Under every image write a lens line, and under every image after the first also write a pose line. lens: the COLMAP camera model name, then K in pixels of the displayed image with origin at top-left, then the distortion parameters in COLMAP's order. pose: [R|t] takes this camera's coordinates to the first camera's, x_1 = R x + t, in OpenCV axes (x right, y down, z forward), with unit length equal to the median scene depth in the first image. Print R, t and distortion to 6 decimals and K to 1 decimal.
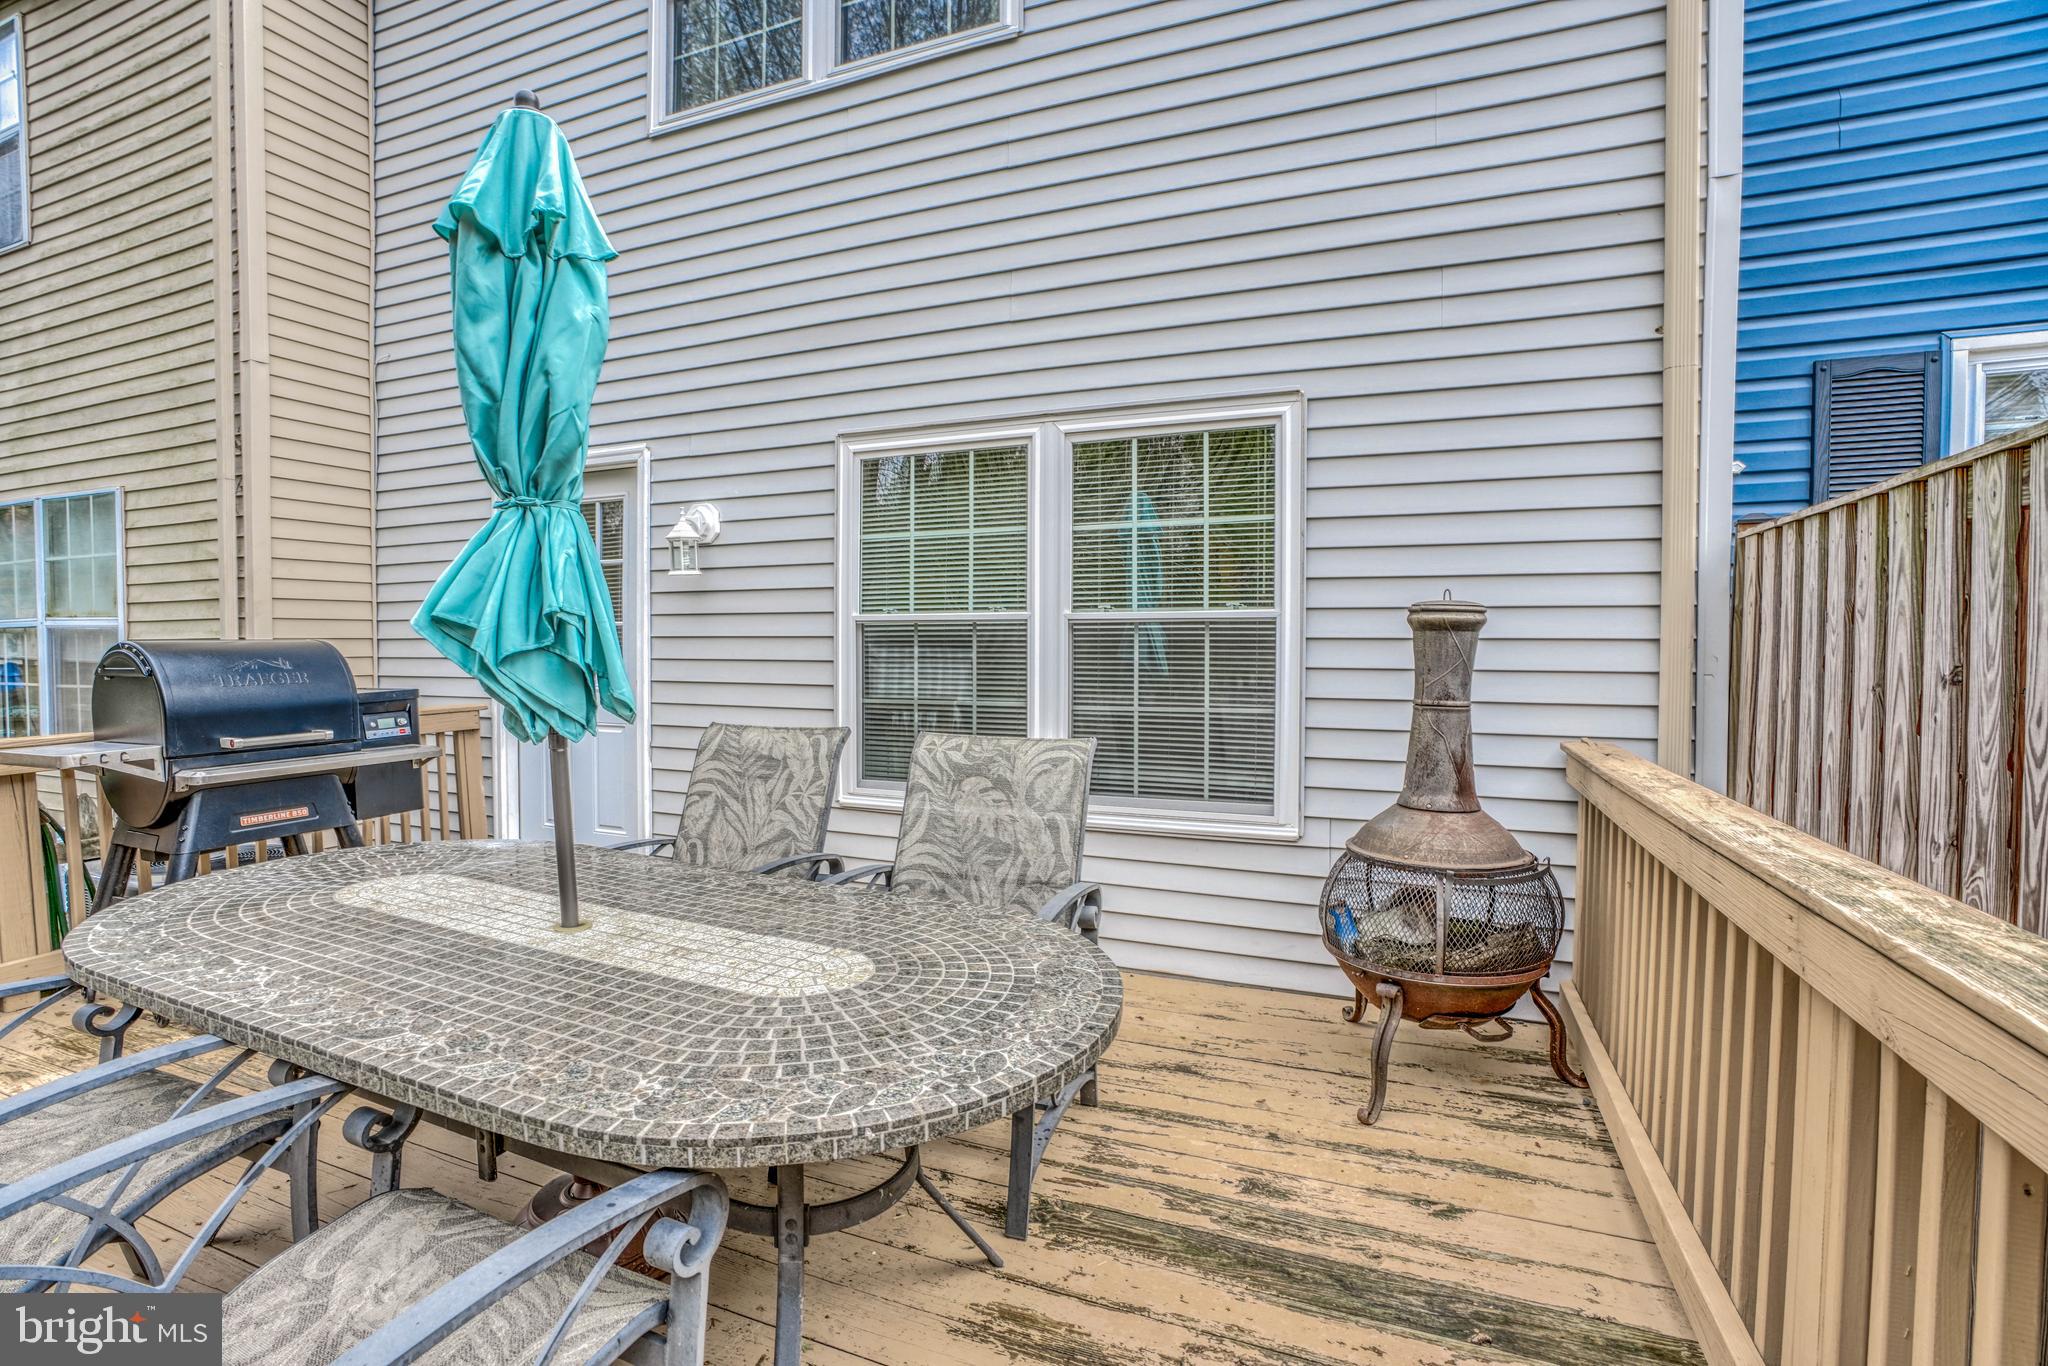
lens RADIAL K [[951.0, 0, 1009.2], [0, 951.0, 670.5], [0, 0, 1]] dist [-0.070672, 0.030200]
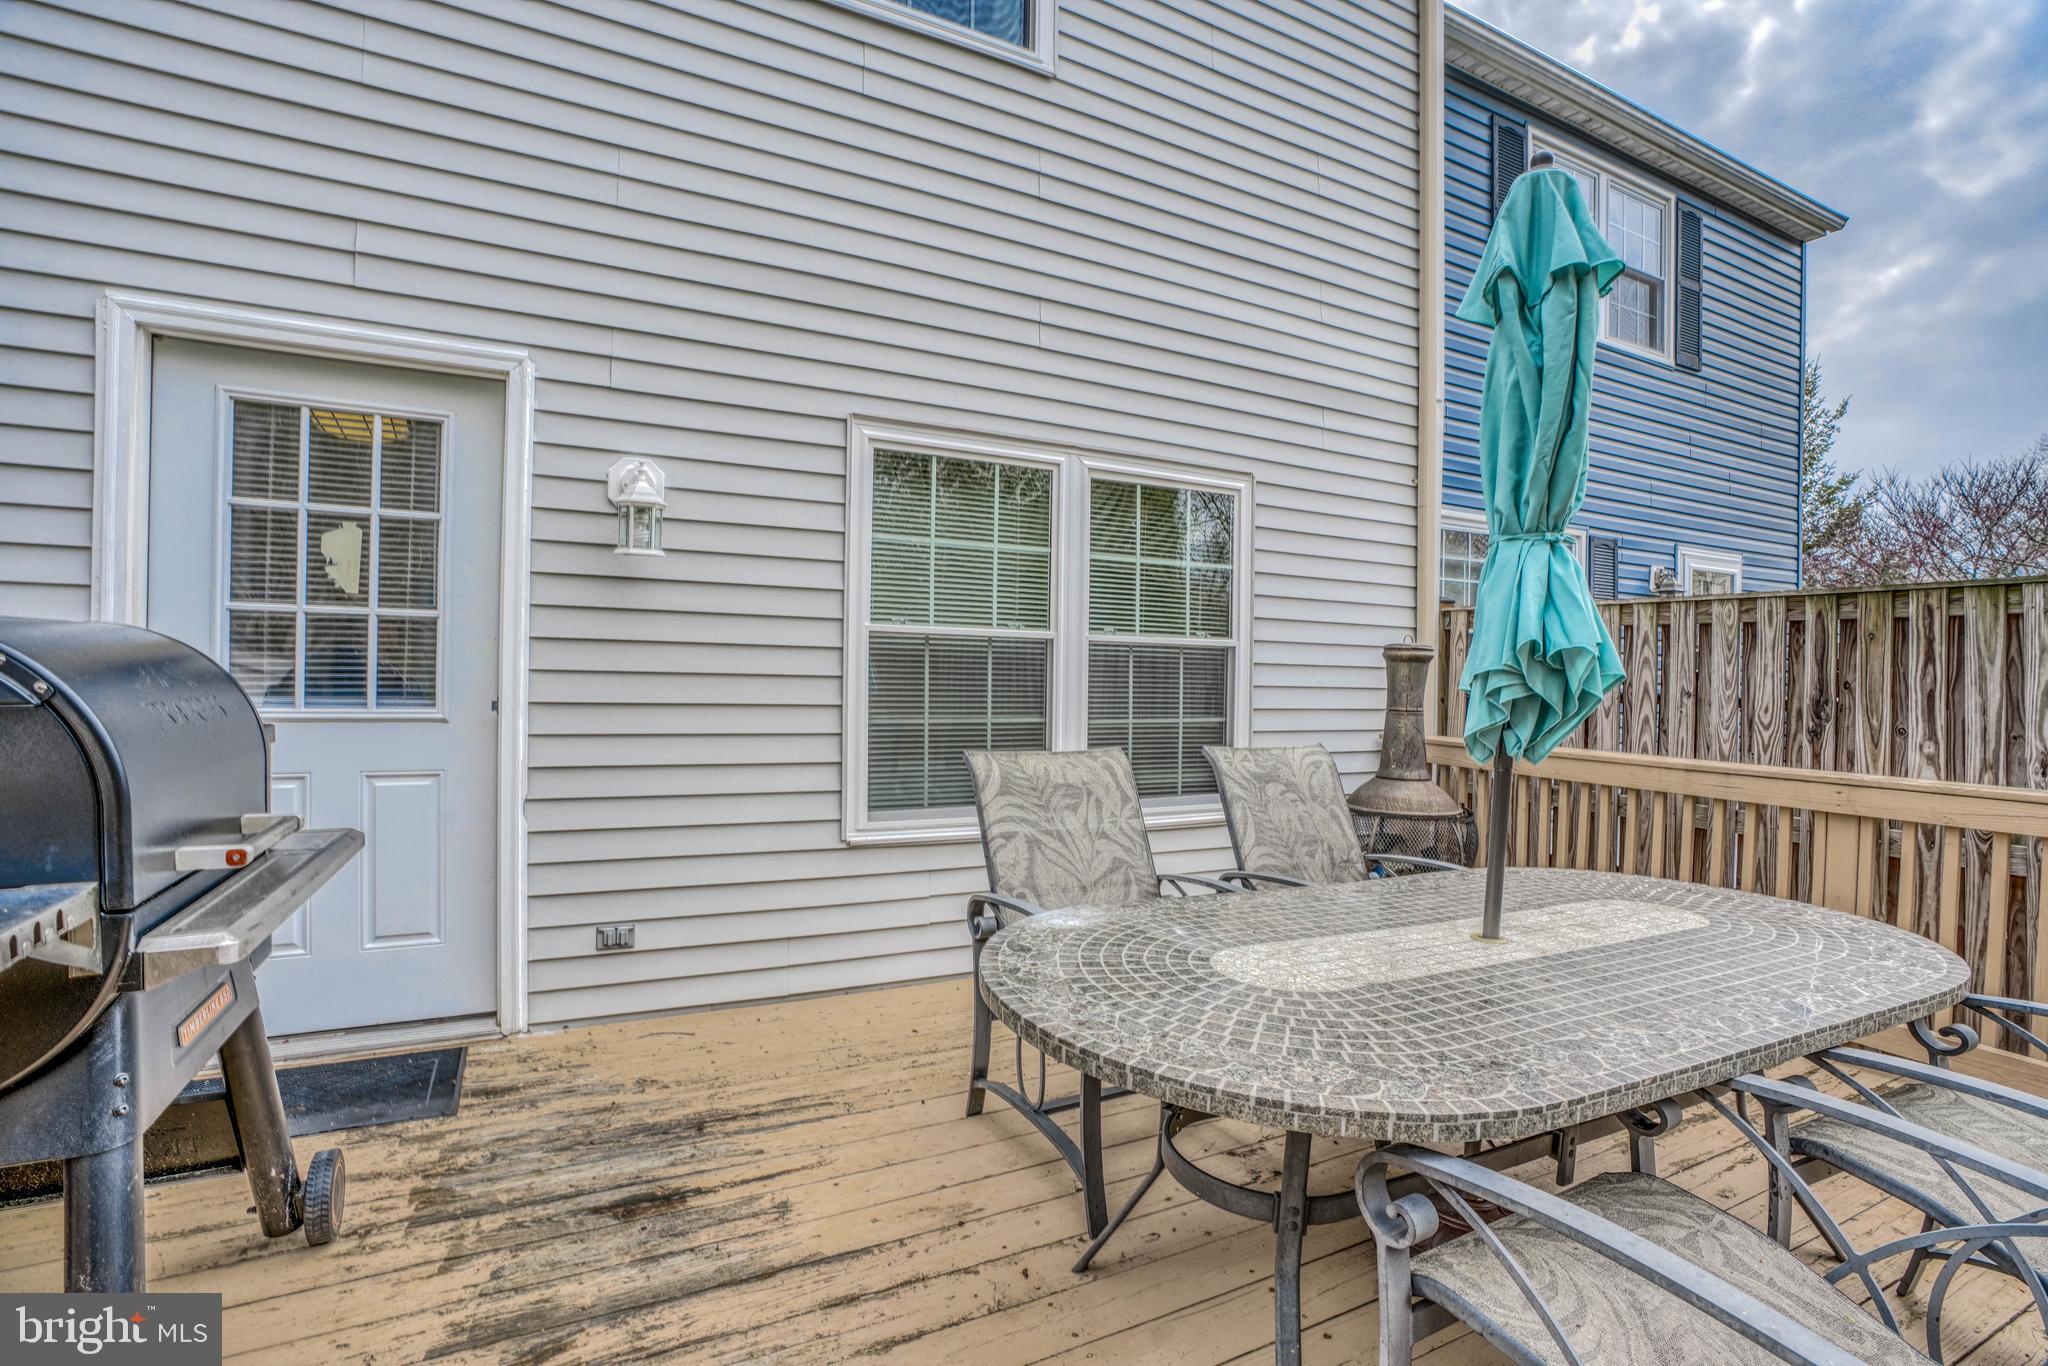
lens RADIAL K [[942.2, 0, 1012.1], [0, 942.2, 687.2], [0, 0, 1]] dist [-0.078397, 0.035694]
pose [[0.646968, -0.001653, 0.762515, -0.814057], [-0.002814, 0.999986, 0.004556, -0.005642], [-0.762512, -0.005094, 0.646954, 0.376561]]
